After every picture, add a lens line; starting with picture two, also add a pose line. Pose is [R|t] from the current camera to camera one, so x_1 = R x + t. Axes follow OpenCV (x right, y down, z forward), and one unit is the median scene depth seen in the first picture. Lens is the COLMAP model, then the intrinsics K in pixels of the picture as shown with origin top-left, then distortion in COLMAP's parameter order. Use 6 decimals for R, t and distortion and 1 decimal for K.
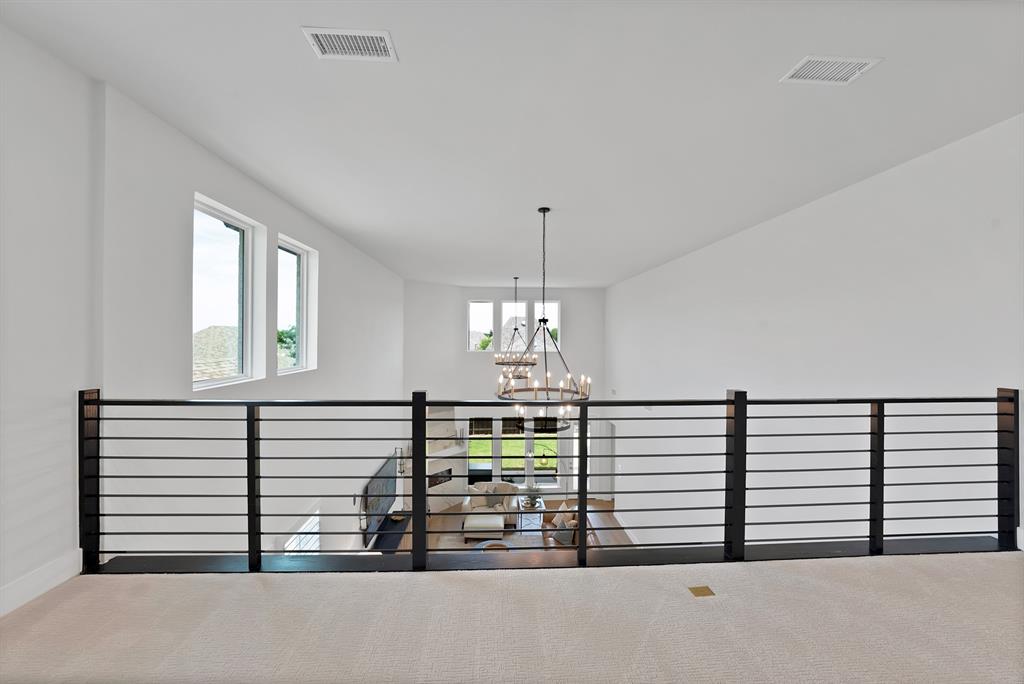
lens RADIAL K [[360.8, 0, 512.1], [0, 360.8, 338.4], [0, 0, 1]] dist [-0.012326, -0.000002]
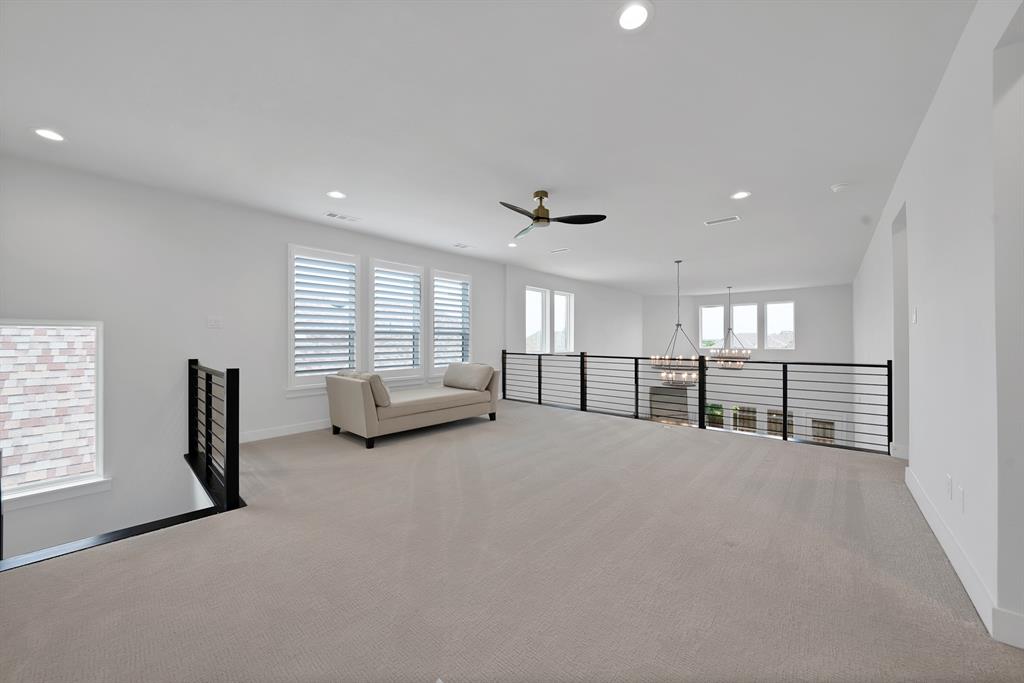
lens RADIAL K [[360.8, 0, 512.1], [0, 360.8, 337.9], [0, 0, 1]] dist [-0.012326, -0.000002]
pose [[0.718545, -0.006646, -0.695448, 1.179261], [0.000237, 0.999957, -0.009311, 0.048473], [0.695480, 0.006526, 0.718516, -1.311900]]
